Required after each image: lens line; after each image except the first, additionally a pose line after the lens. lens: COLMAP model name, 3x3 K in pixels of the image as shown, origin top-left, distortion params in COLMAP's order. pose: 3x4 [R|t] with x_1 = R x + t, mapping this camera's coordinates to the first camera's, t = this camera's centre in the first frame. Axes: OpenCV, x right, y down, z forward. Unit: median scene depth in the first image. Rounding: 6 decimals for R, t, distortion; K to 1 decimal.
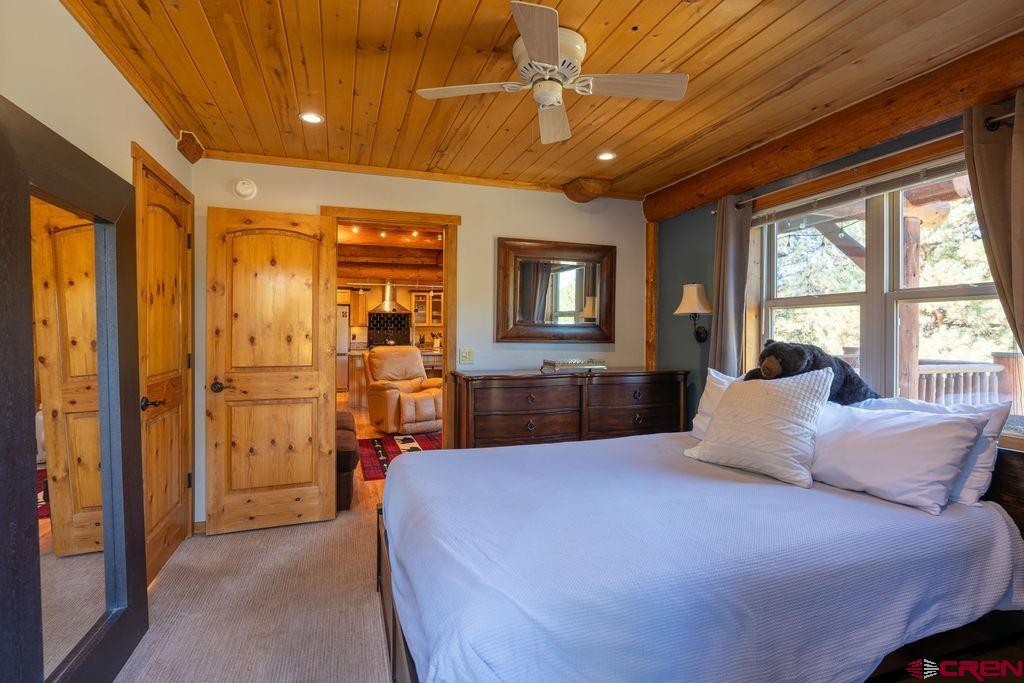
lens RADIAL K [[503.2, 0, 517.2], [0, 503.2, 336.7], [0, 0, 1]] dist [-0.018810, 0.007210]
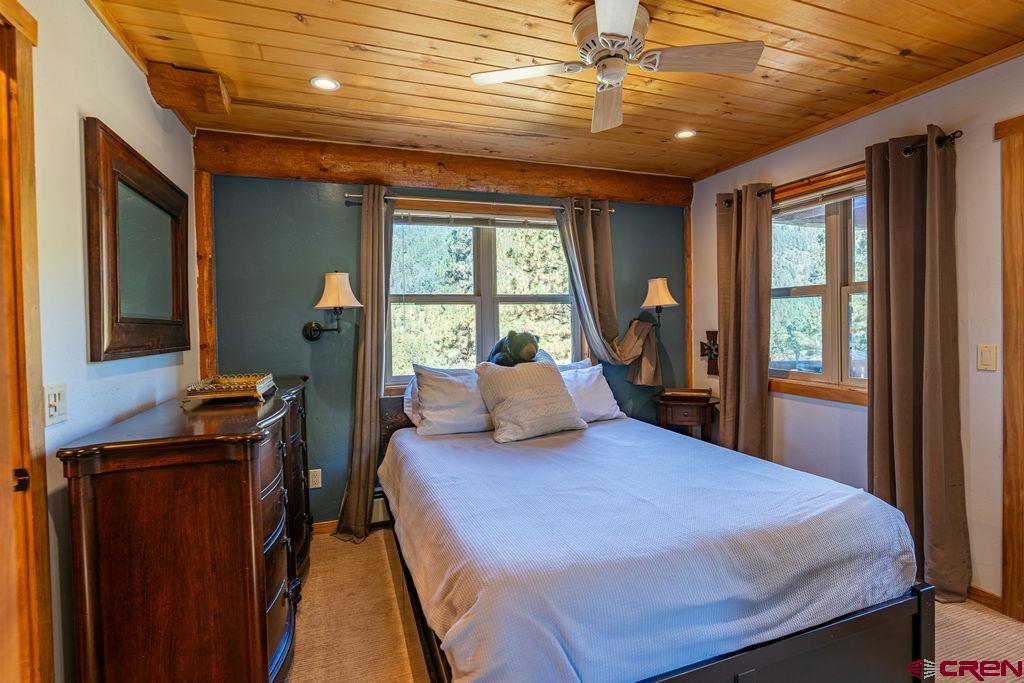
lens RADIAL K [[503.2, 0, 519.5], [0, 503.2, 335.4], [0, 0, 1]] dist [-0.018810, 0.007210]
pose [[-0.026747, -0.033548, 0.999079, -0.594184], [0.025970, 0.999076, 0.034243, -0.020131], [-0.999305, 0.026862, -0.025851, 0.807704]]
